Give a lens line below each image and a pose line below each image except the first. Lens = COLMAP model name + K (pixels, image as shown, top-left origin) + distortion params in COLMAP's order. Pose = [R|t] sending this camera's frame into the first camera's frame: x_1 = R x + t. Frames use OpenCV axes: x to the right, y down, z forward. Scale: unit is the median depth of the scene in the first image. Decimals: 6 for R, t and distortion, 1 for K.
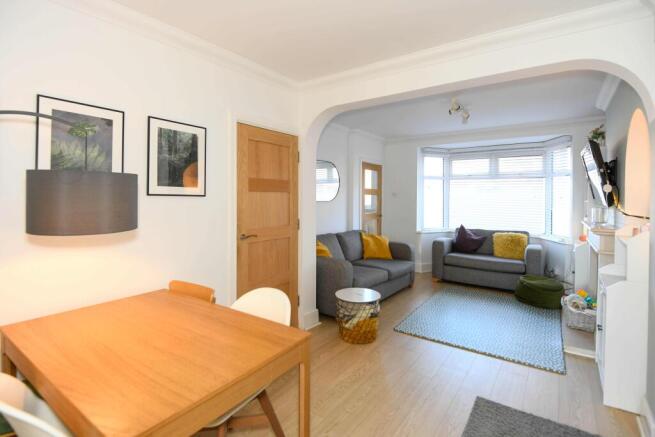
lens RADIAL K [[301.5, 0, 328.9], [0, 301.5, 196.4], [0, 0, 1]] dist [-0.007211, -0.002641]
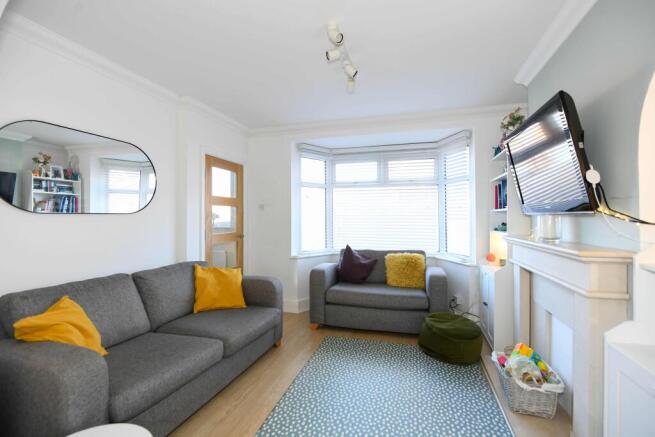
lens RADIAL K [[301.5, 0, 328.4], [0, 301.5, 217.6], [0, 0, 1]] dist [-0.007211, -0.002641]
pose [[0.935144, -0.010940, 0.354100, 0.152704], [0.008579, 0.999929, 0.008236, 0.021747], [-0.354165, -0.004664, 0.935171, 0.365596]]
